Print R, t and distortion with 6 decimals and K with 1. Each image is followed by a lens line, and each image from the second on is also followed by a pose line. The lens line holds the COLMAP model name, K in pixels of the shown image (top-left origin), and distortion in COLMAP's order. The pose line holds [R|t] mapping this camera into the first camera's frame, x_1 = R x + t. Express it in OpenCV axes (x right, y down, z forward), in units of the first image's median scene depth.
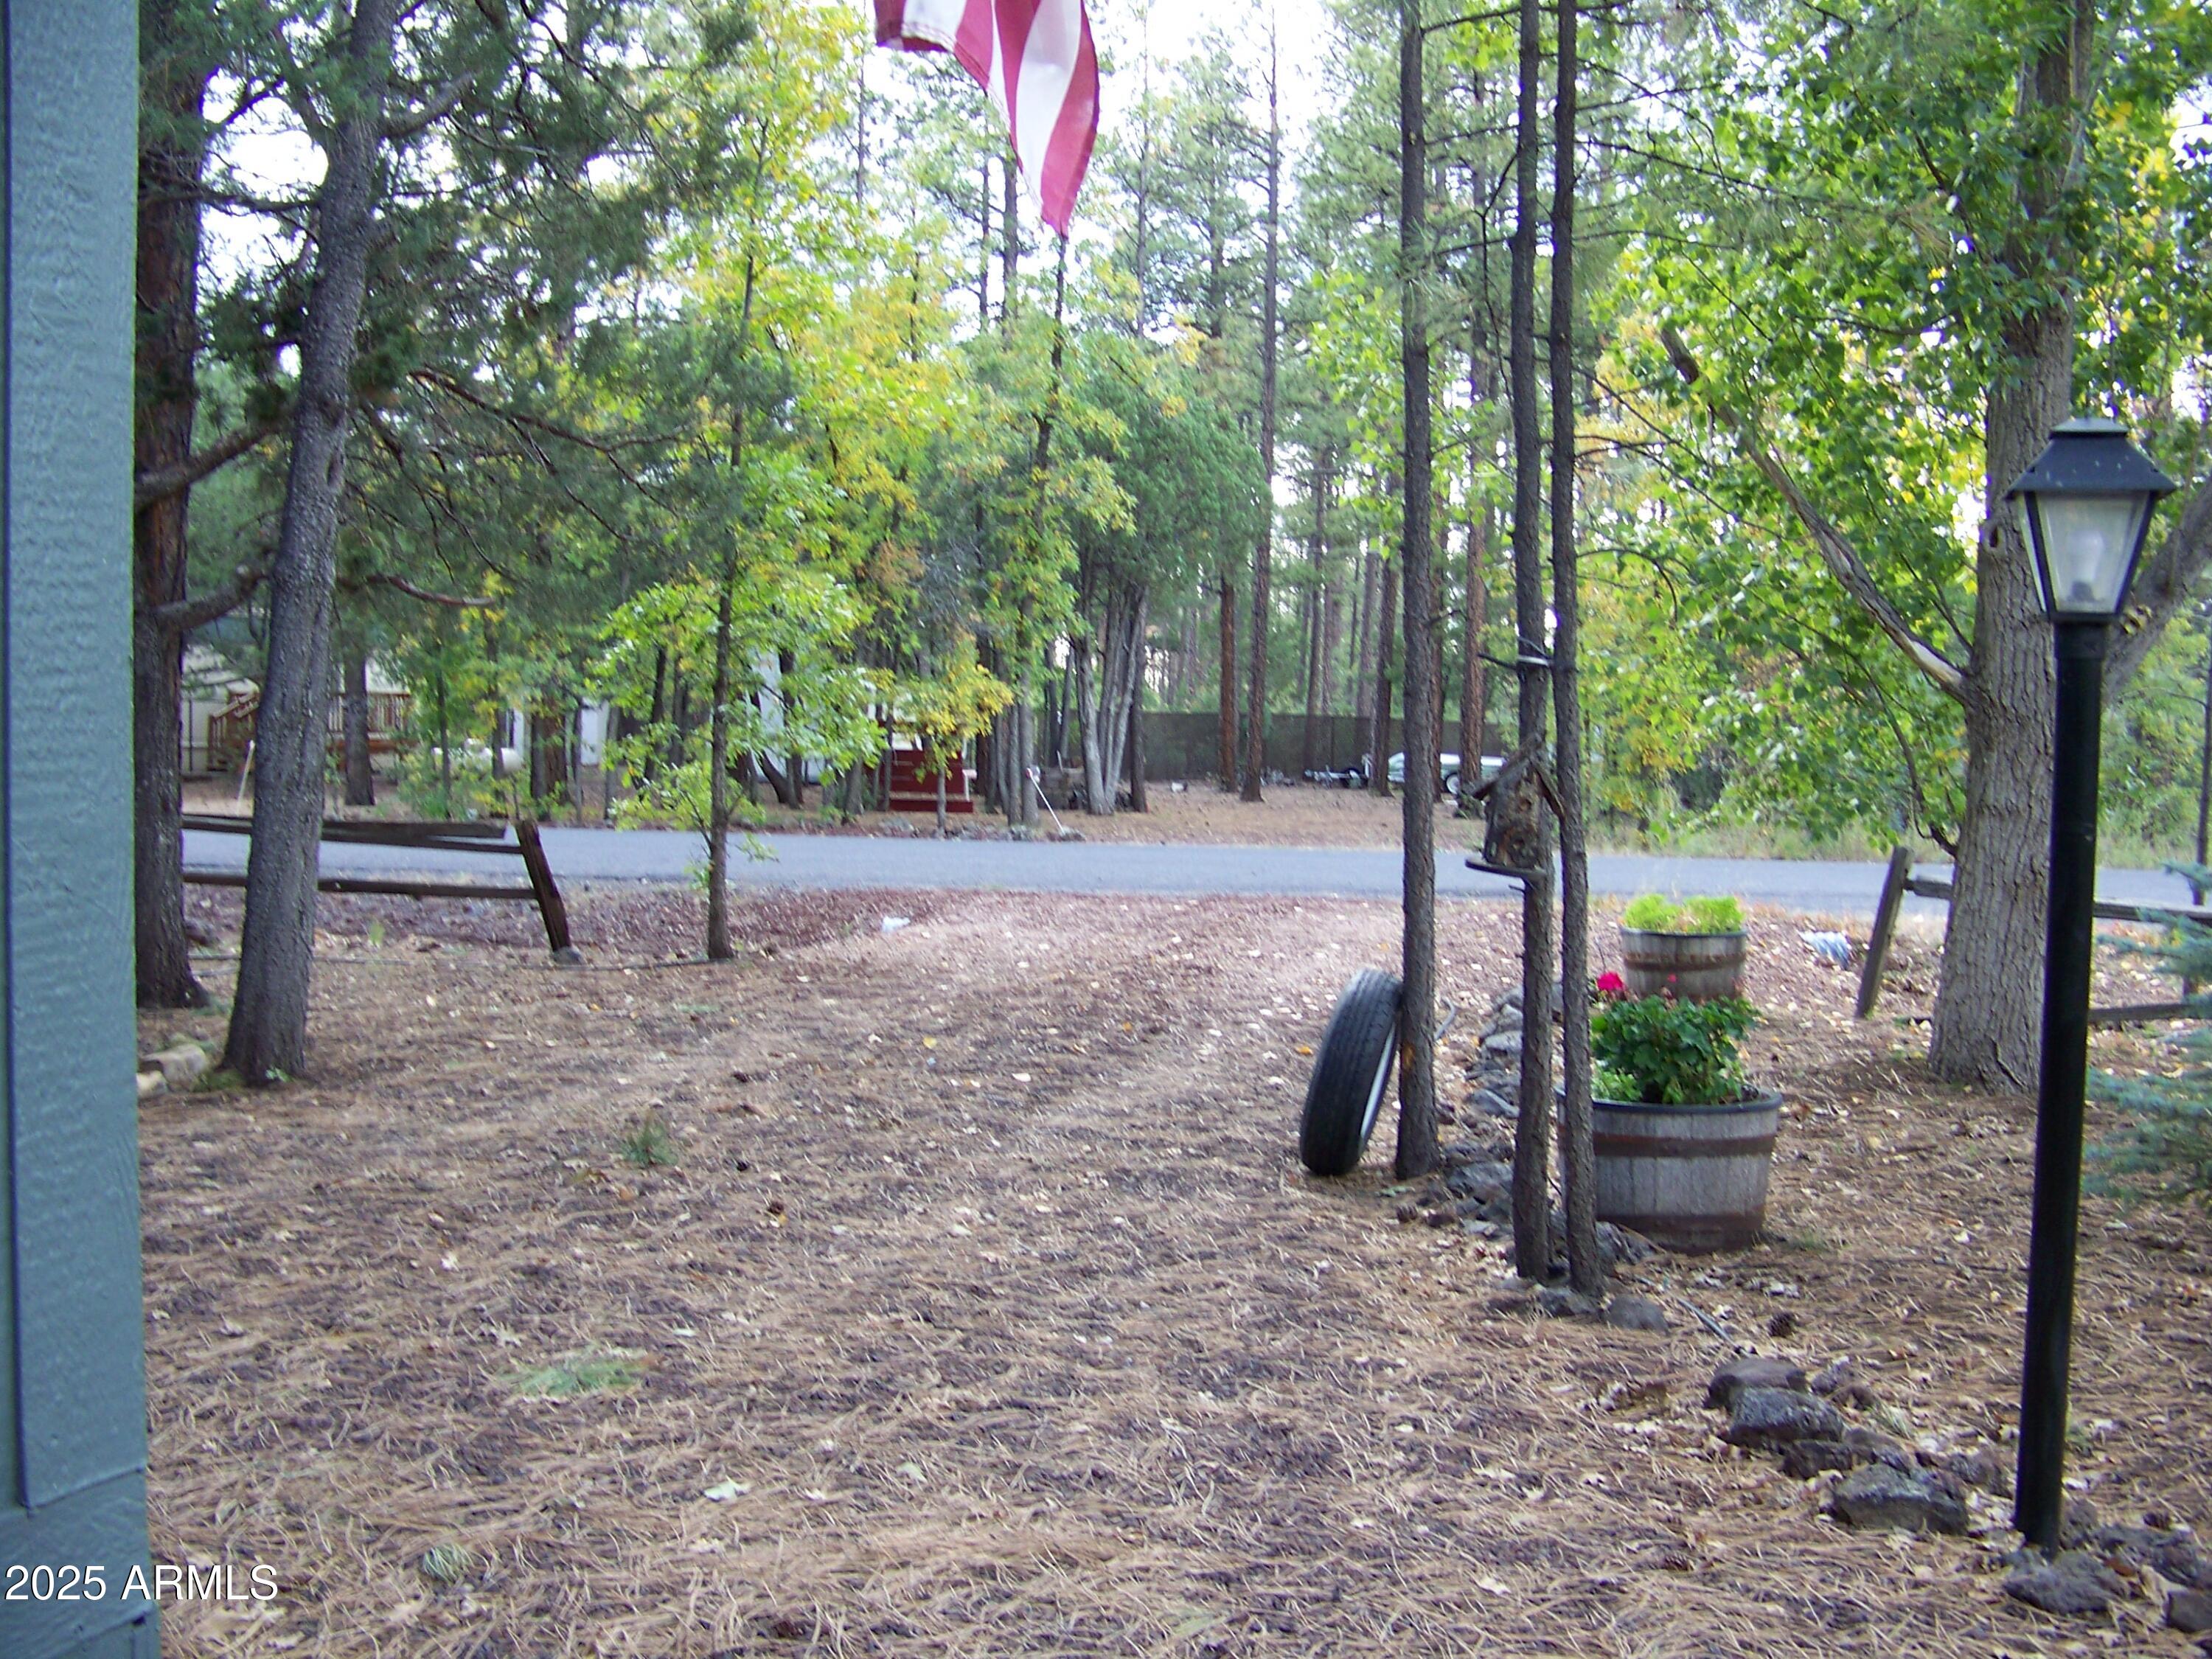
lens RADIAL K [[2329.6, 0, 1152.0], [0, 2329.6, 857.3], [0, 0, 1]] dist [-0.255792, 0.324163]
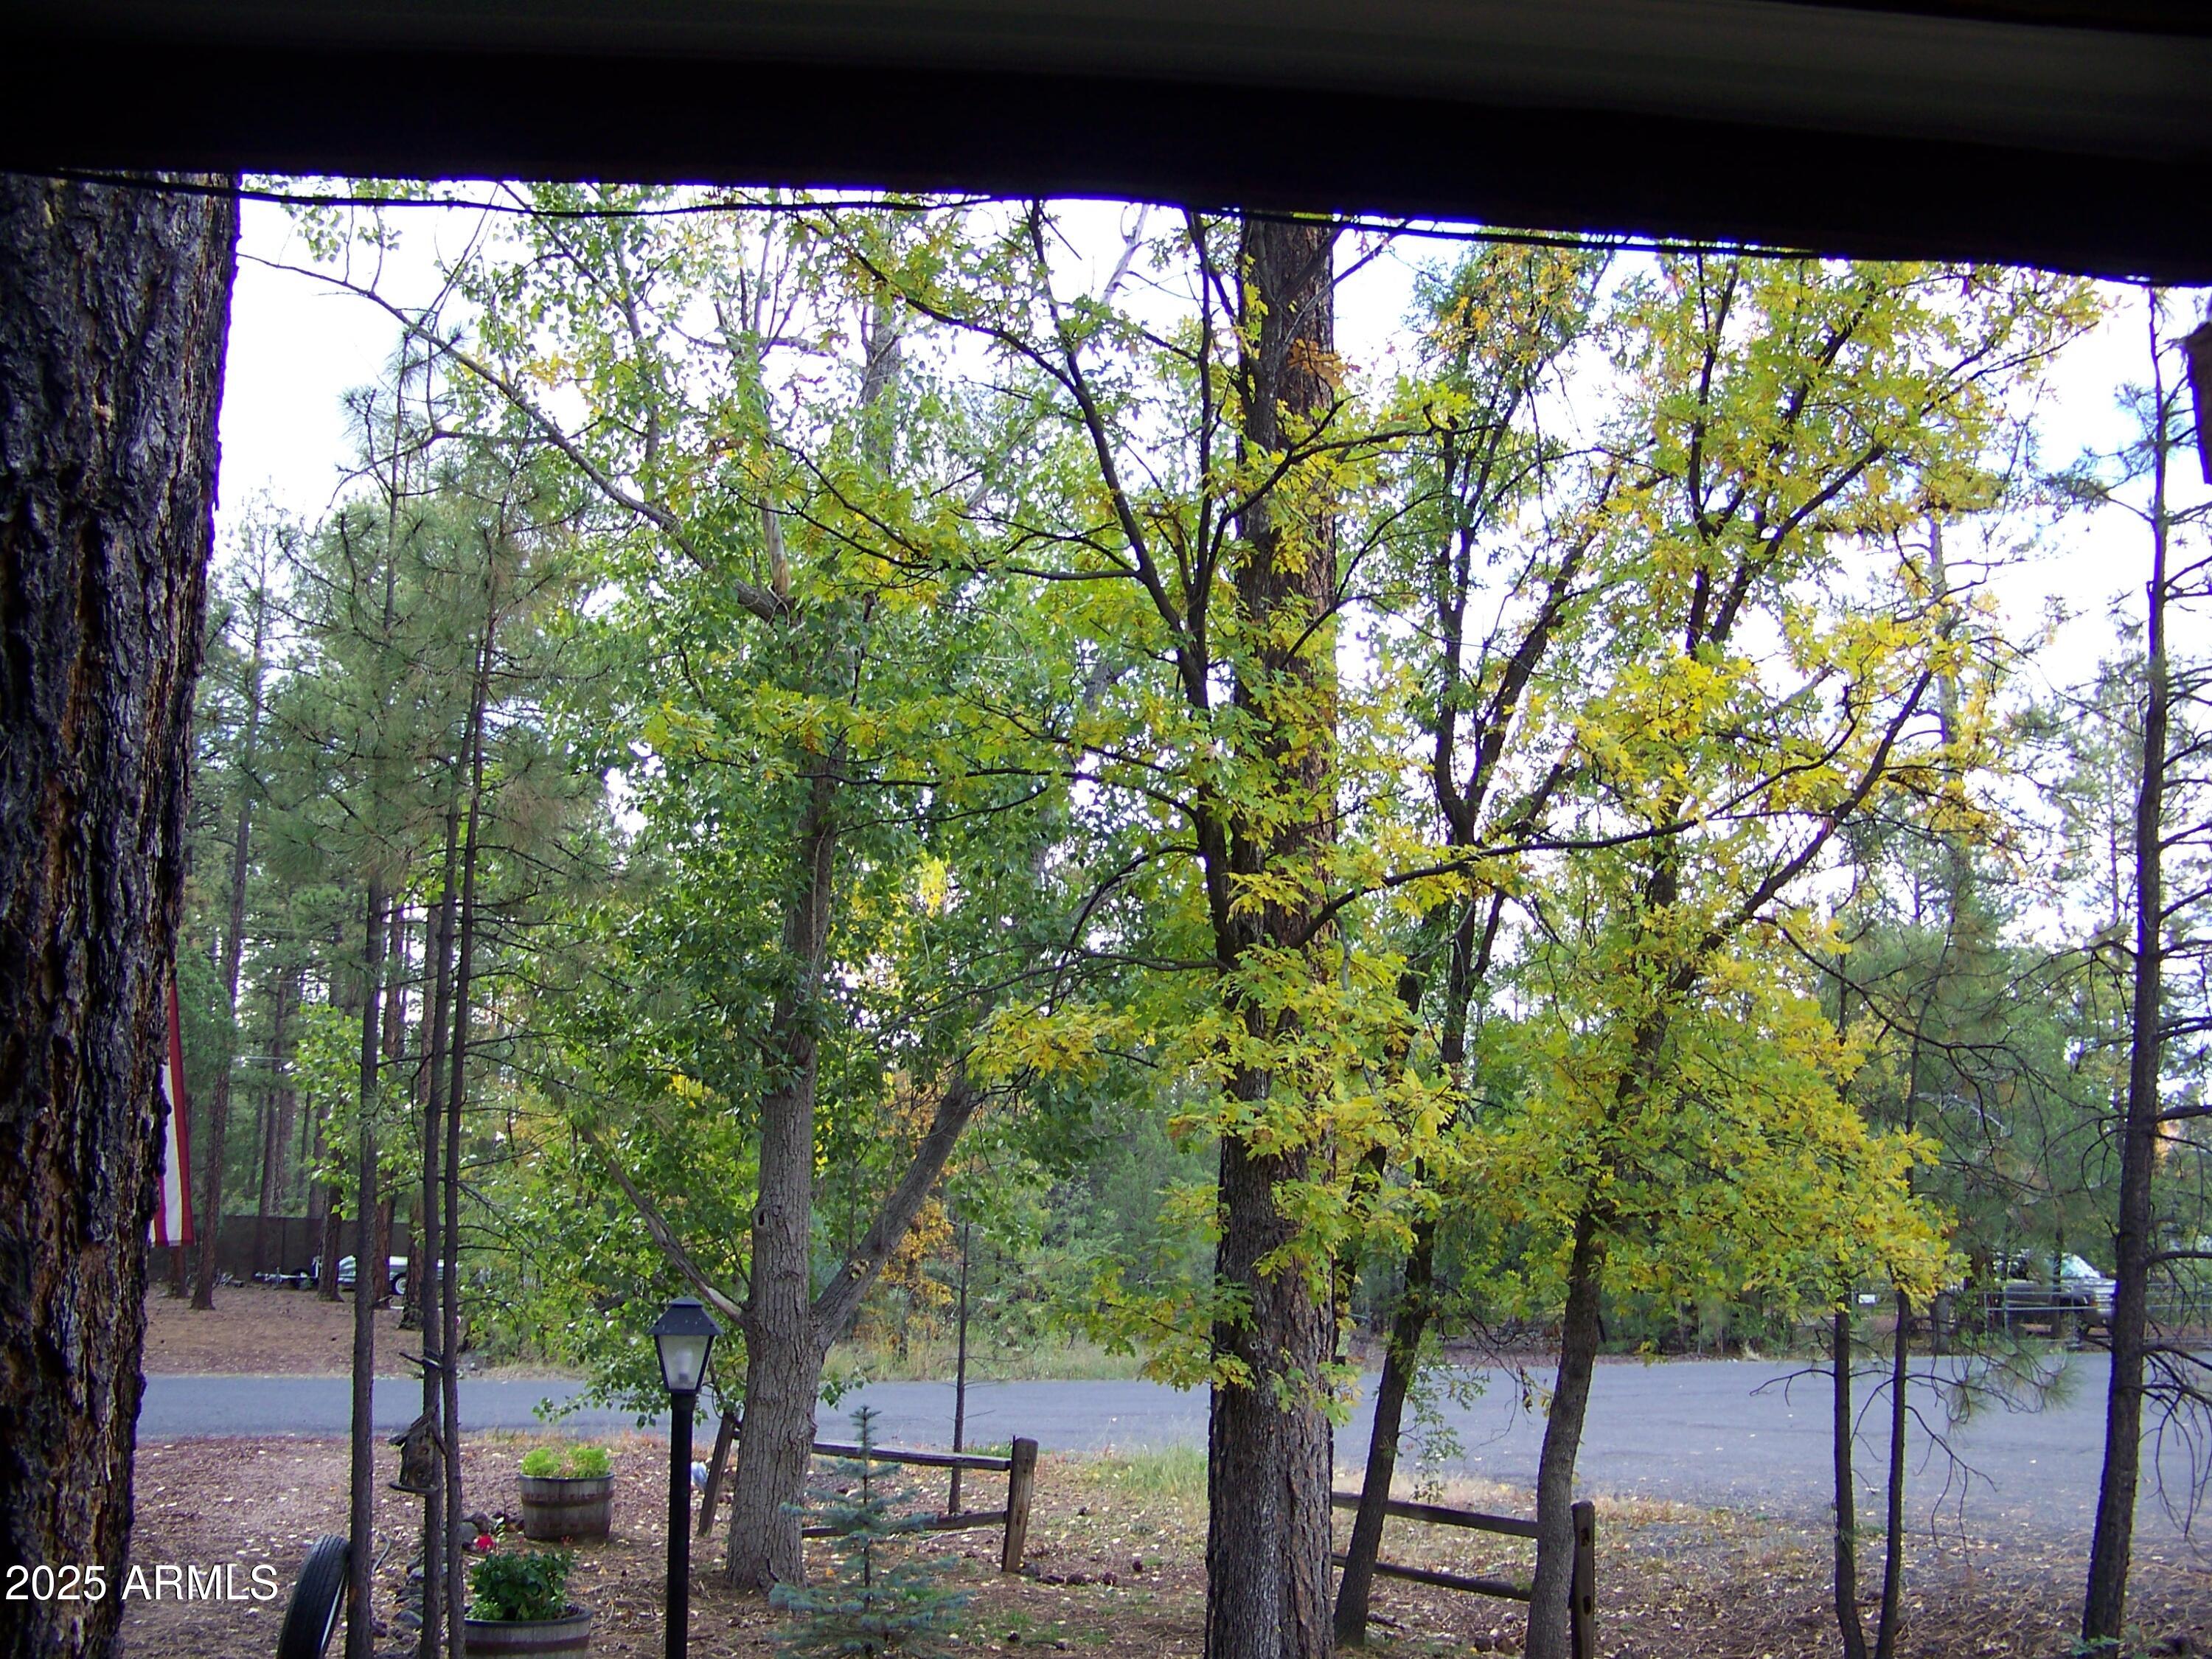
lens RADIAL K [[2374.4, 0, 1106.0], [0, 2374.4, 829.5], [0, 0, 1]] dist [-0.279039, 0.438996]
pose [[0.913271, 0.054596, 0.403676, -0.055936], [0.030887, 0.978844, -0.202264, -0.070769], [-0.406179, 0.197190, 0.892264, -0.511189]]
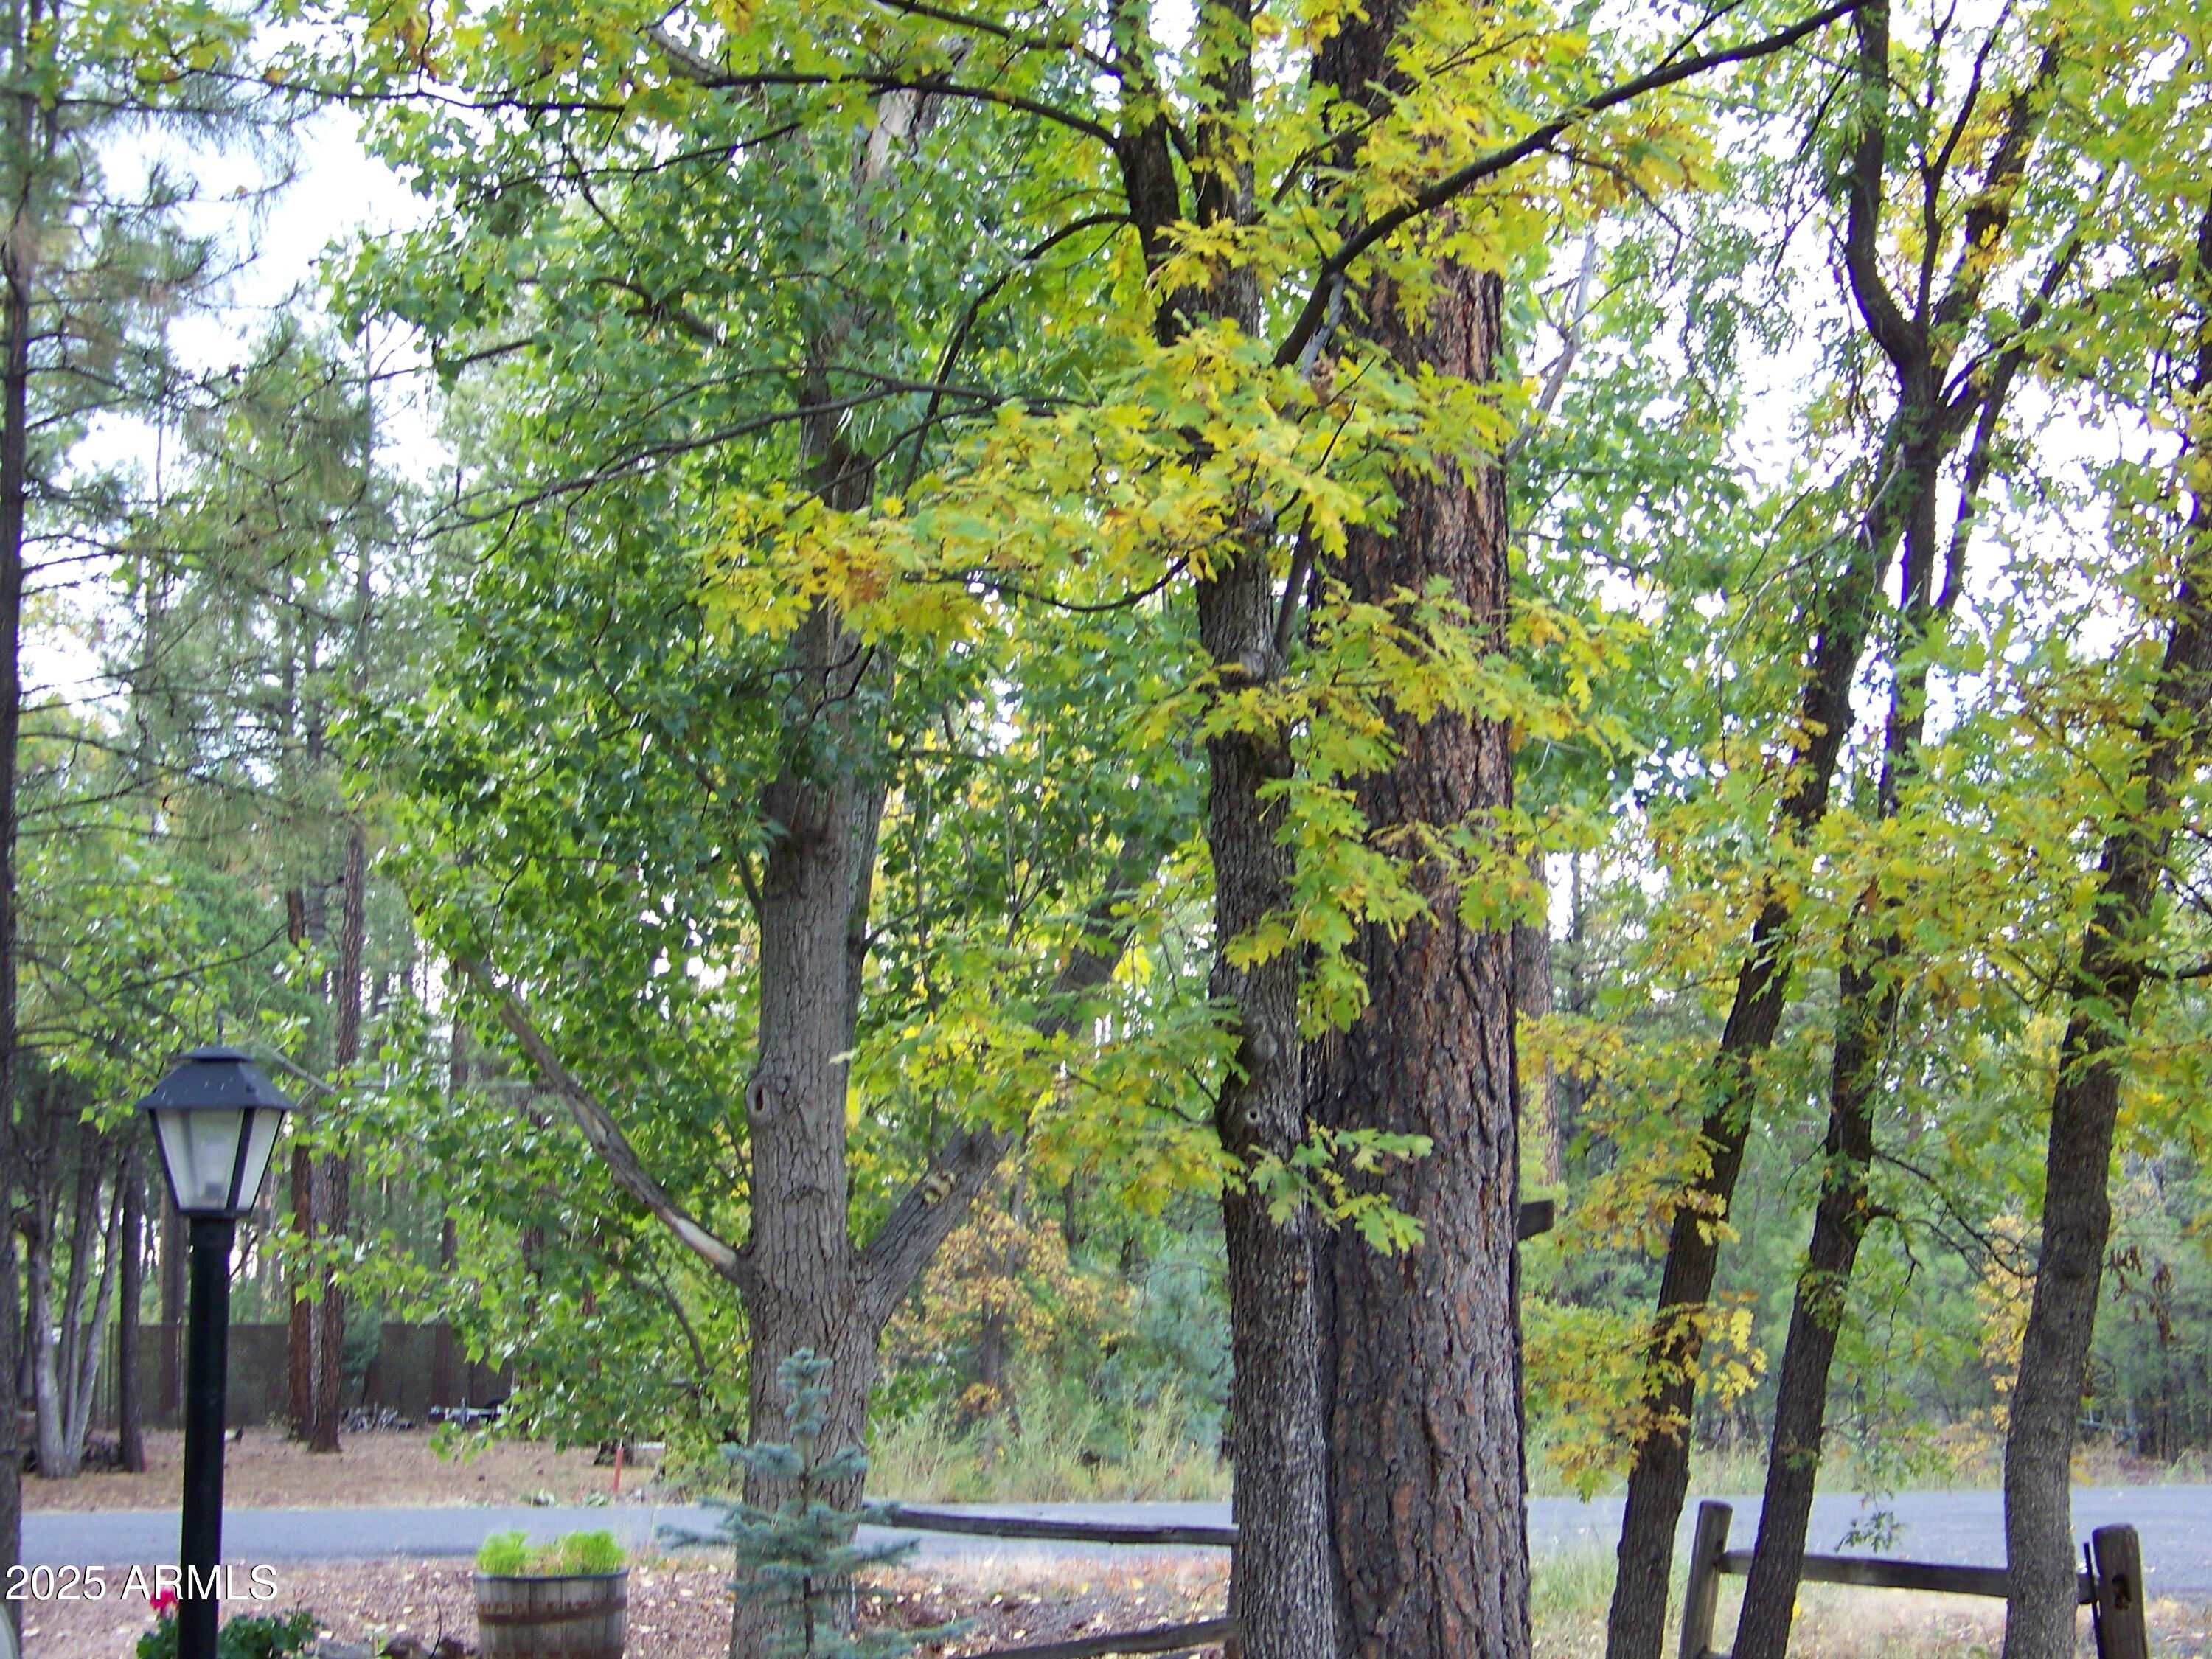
lens RADIAL K [[3564.4, 0, 1106.0], [0, 3564.4, 829.5], [0, 0, 1]] dist [-0.181551, 0.783328]
pose [[0.976008, 0.004285, 0.217694, 0.193947], [0.038904, 0.980286, -0.193718, 0.030438], [-0.214232, 0.197539, 0.956600, -0.389022]]
